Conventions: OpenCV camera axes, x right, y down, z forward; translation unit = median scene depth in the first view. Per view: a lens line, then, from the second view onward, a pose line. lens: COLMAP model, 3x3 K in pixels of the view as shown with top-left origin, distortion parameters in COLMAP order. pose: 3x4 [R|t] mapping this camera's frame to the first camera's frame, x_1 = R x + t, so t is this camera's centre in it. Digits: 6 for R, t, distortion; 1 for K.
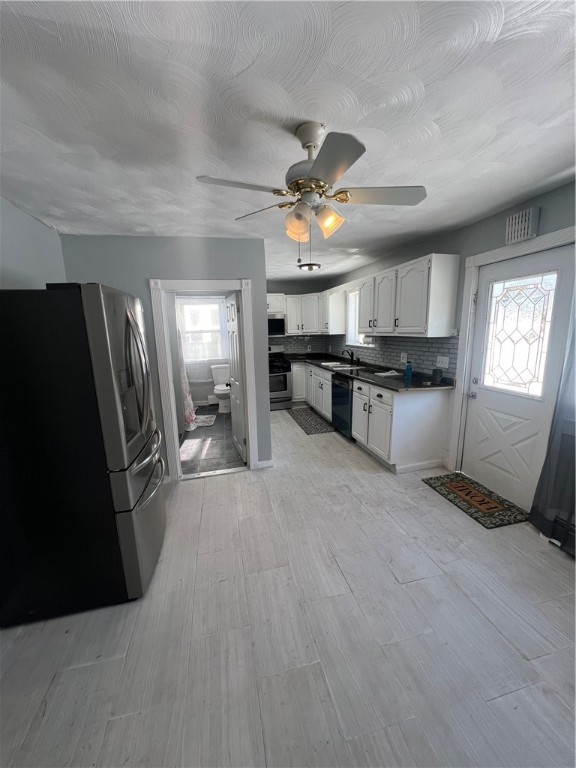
lens RADIAL K [[308.4, 0, 289.5], [0, 308.4, 385.0], [0, 0, 1]] dist [-0.003323, -0.000178]
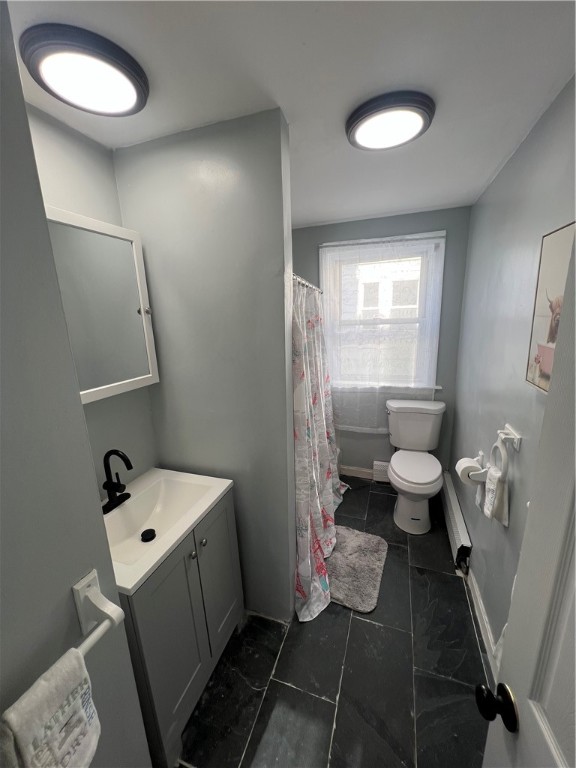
lens RADIAL K [[308.4, 0, 285.8], [0, 308.4, 385.6], [0, 0, 1]] dist [-0.003323, -0.000178]
pose [[0.848377, 0.119790, -0.515662, -0.155683], [-0.082771, 0.992098, 0.094292, -0.113108], [0.522882, -0.037313, 0.851588, 0.555789]]
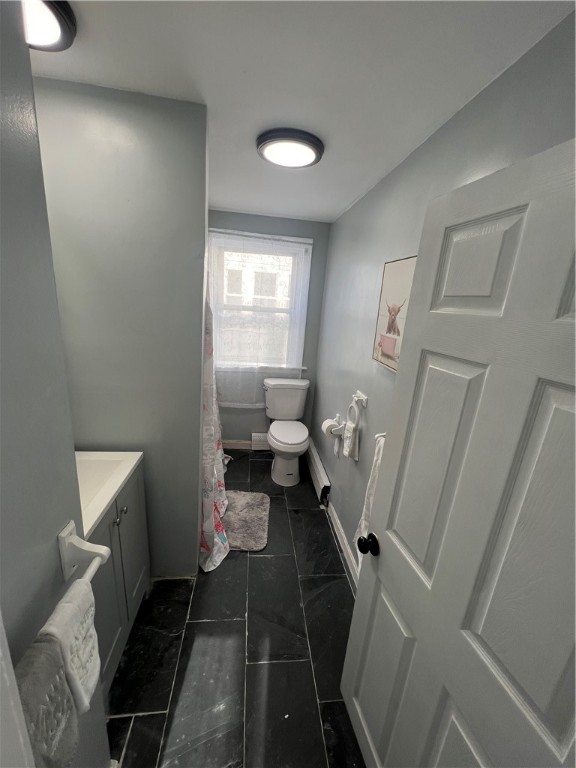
lens RADIAL K [[308.7, 0, 288.1], [0, 308.7, 386.4], [0, 0, 1]] dist [-0.007764, 0.000429]
pose [[0.988838, 0.128902, -0.074730, -0.179848], [-0.121685, 0.988088, 0.094202, -0.102934], [0.085983, -0.084057, 0.992744, 0.505806]]
